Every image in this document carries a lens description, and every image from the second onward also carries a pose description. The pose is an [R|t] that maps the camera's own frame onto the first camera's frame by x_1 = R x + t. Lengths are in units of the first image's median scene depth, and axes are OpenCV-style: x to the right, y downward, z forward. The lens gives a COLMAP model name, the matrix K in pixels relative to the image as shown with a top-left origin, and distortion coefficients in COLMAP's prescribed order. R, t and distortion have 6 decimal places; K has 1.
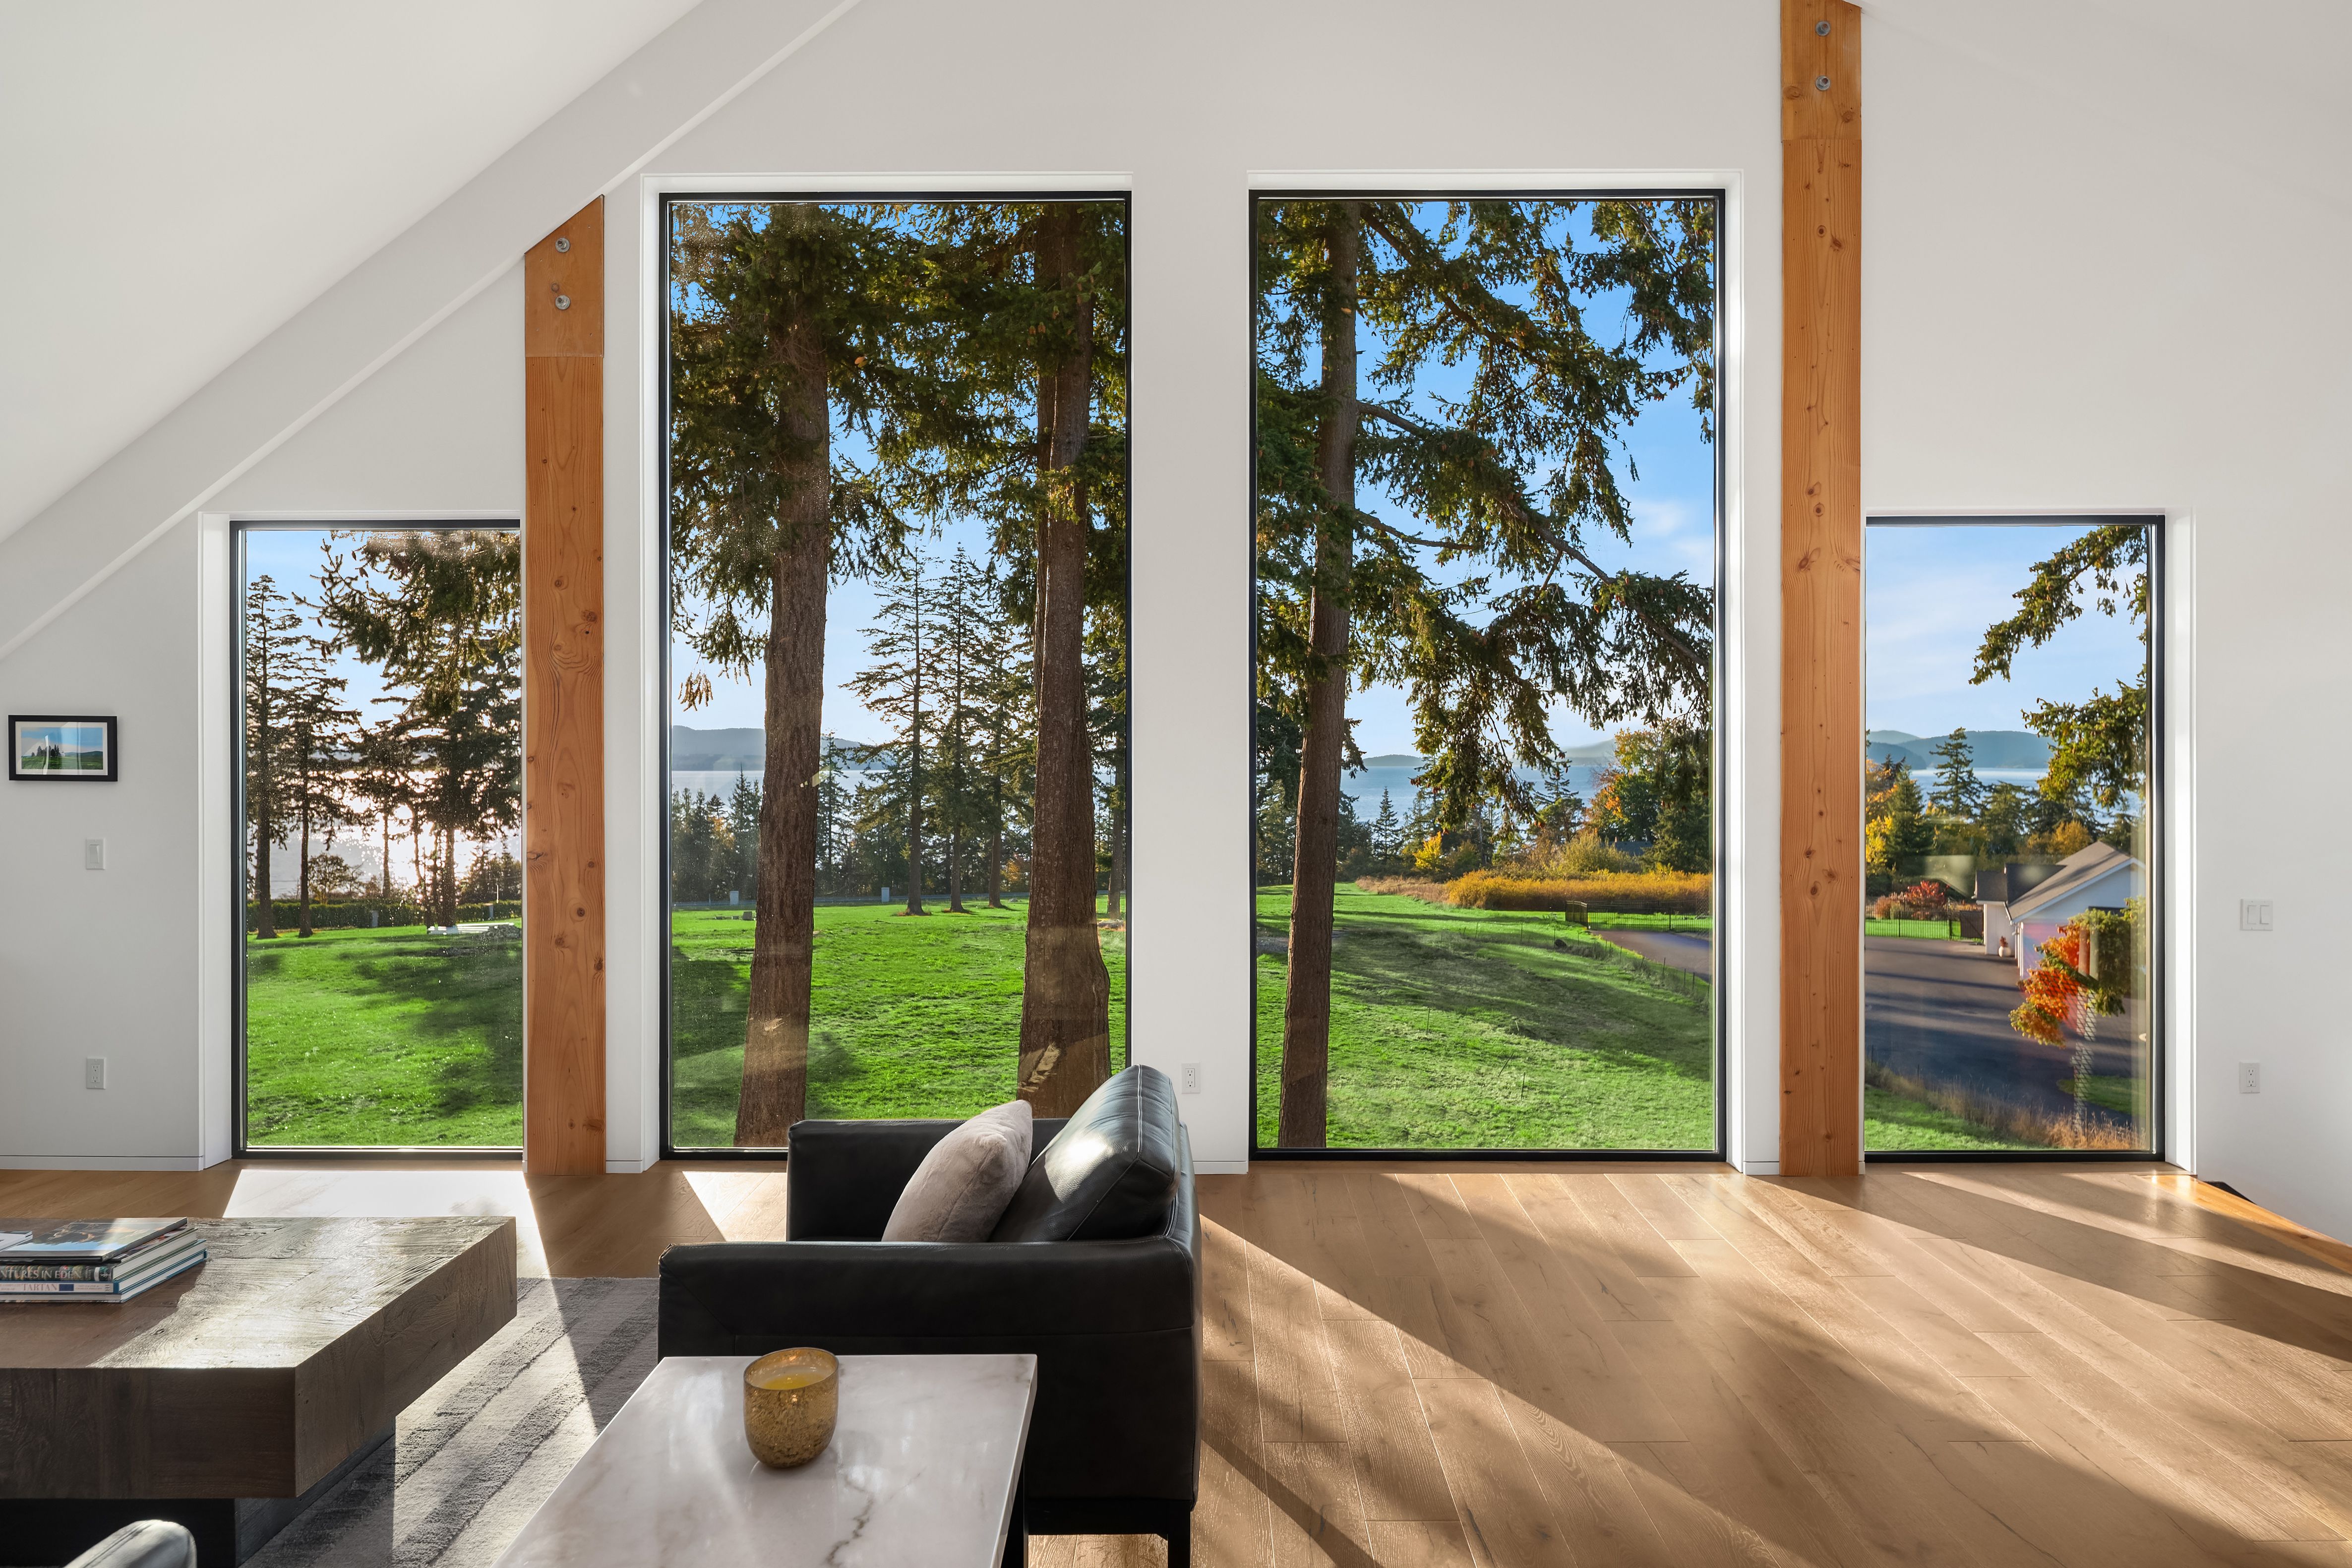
lens RADIAL K [[1276.7, 0, 1179.6], [0, 1276.7, 747.3], [0, 0, 1]] dist [-0.001951, -0.001374]
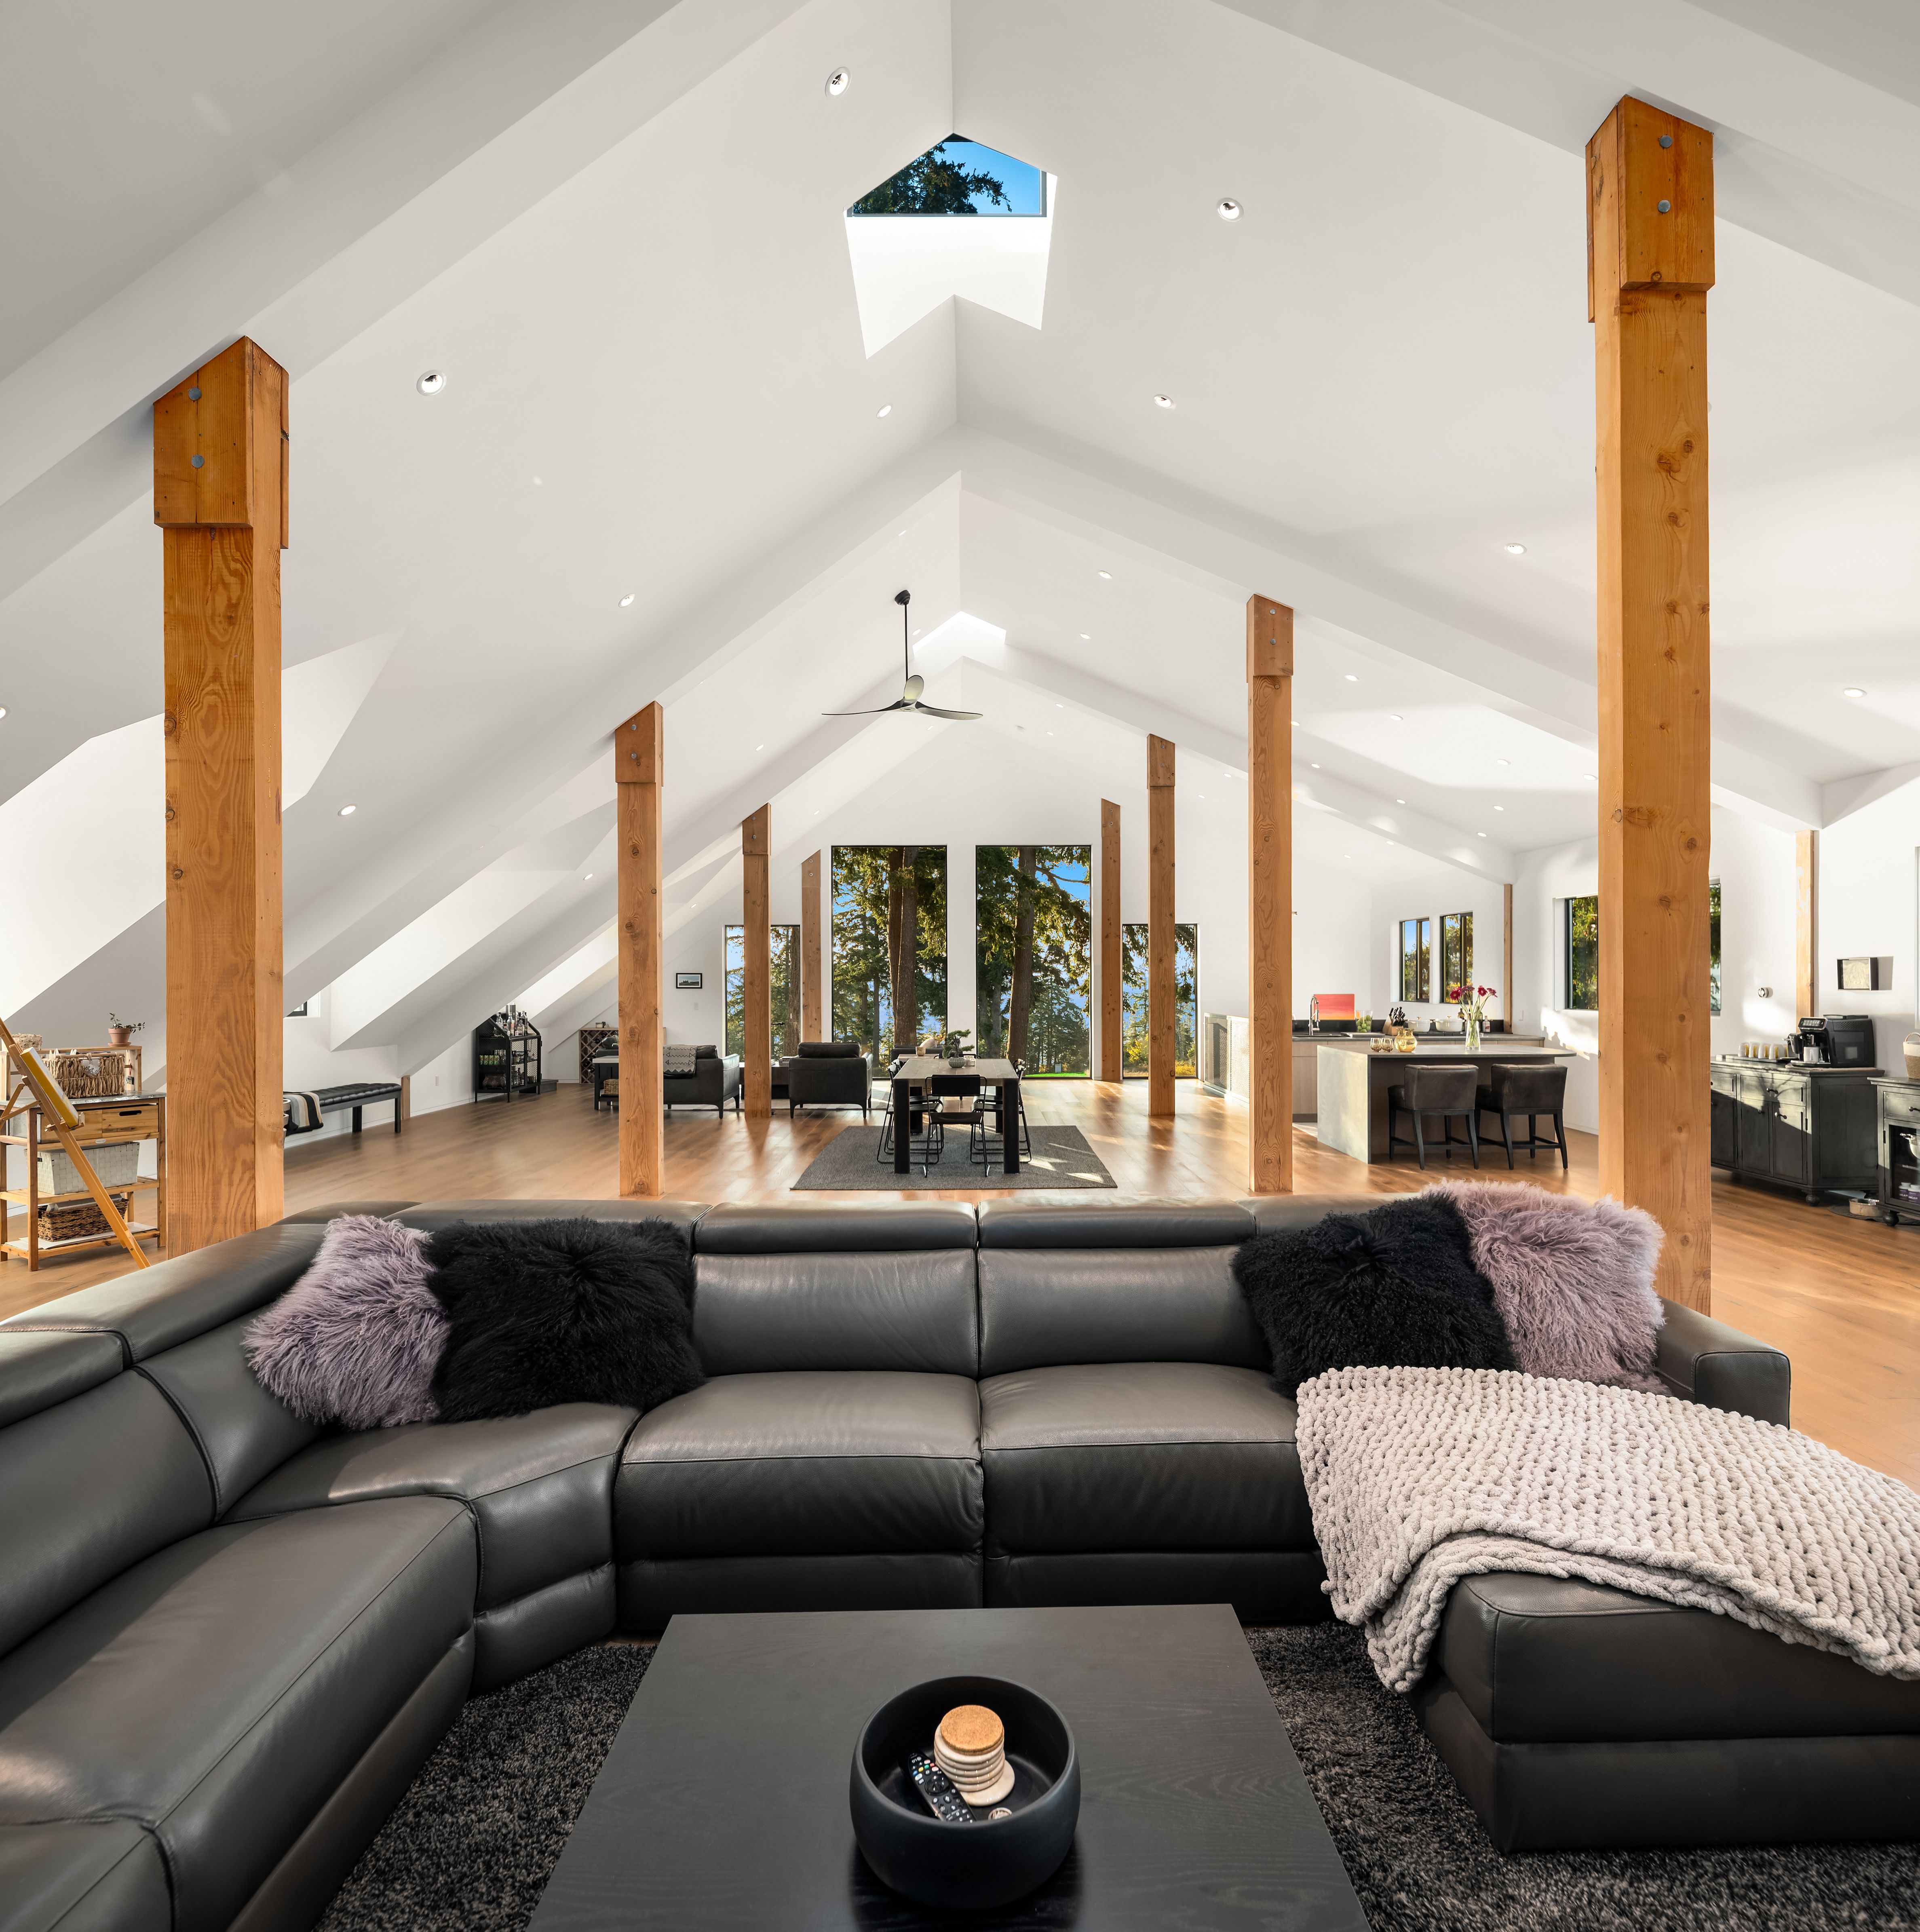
lens RADIAL K [[1078.4, 0, 979.5], [0, 1078.4, 968.5], [0, 0, 1]] dist [-0.002171, -0.000187]
pose [[0.999553, -0.002026, 0.029832, -0.042213], [0.002016, 0.999998, 0.000339, -0.037583], [-0.029832, -0.000278, 0.999555, -2.504392]]
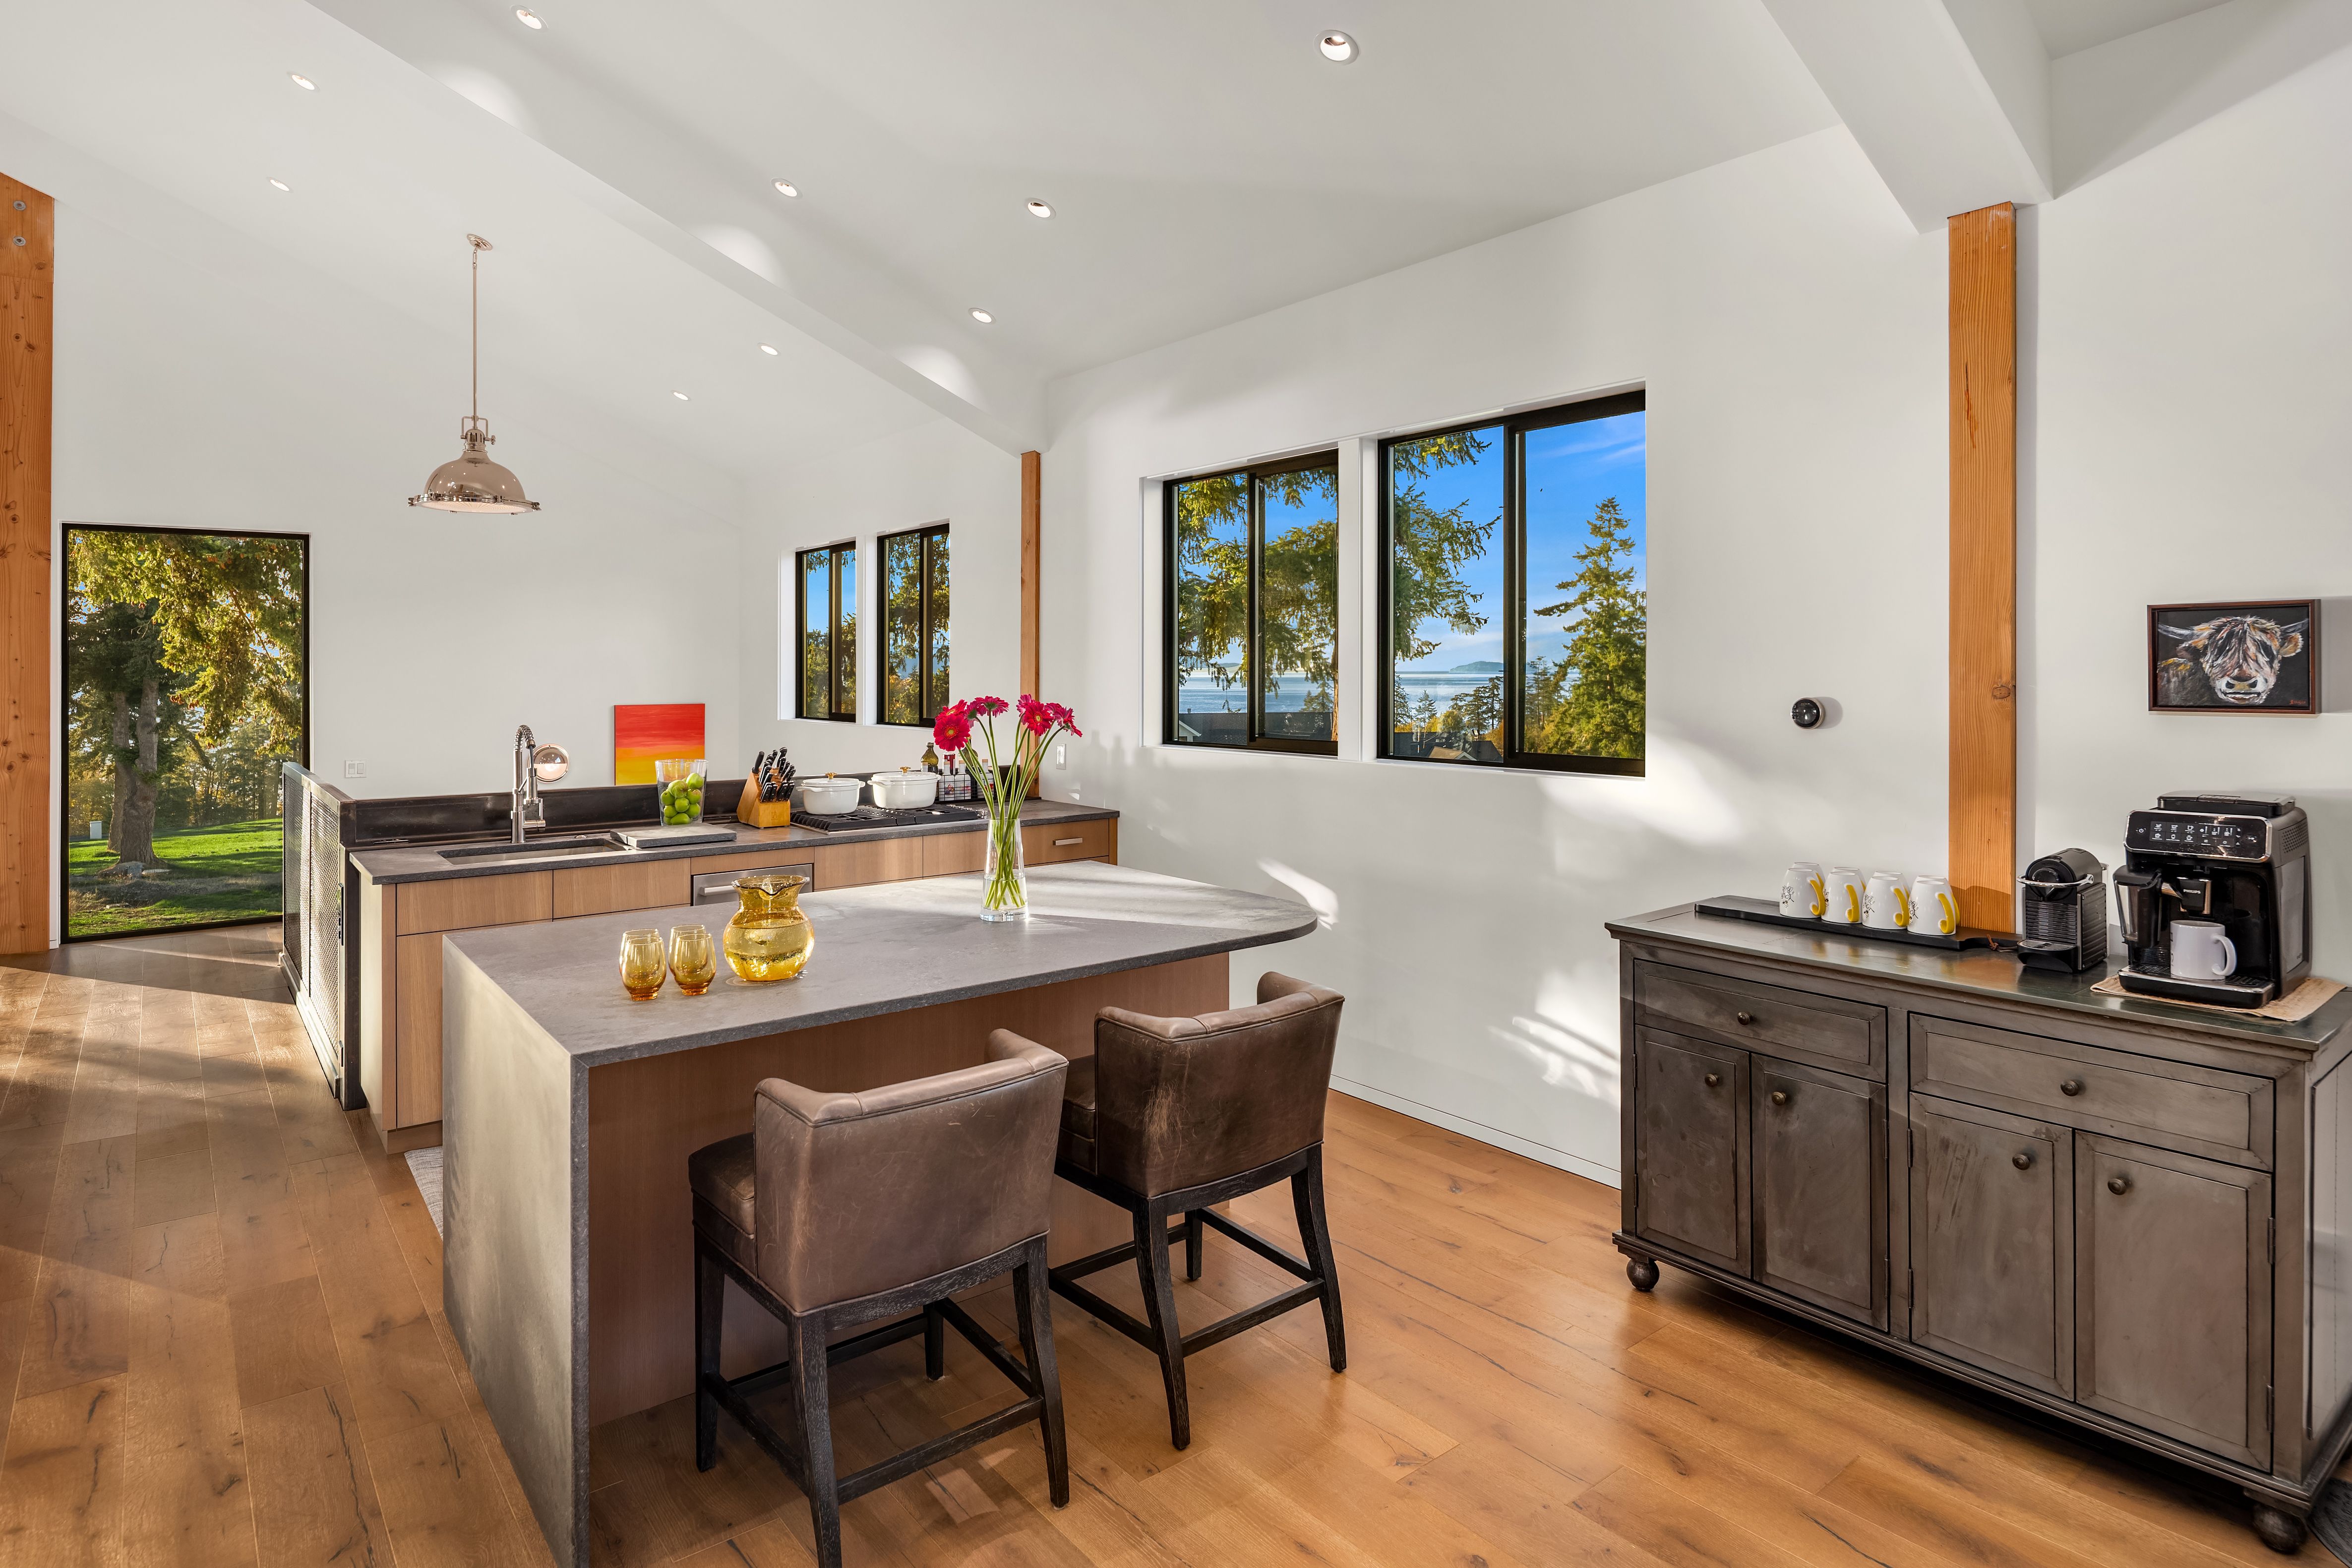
lens RADIAL K [[1292.3, 0, 1179.8], [0, 1292.3, 660.4], [0, 0, 1]] dist [-0.004052, -0.003278]
pose [[0.780179, 0.001825, 0.625553, 0.608075], [-0.002931, 0.999995, 0.000739, -0.020498], [-0.625549, -0.002410, 0.780181, -1.047833]]
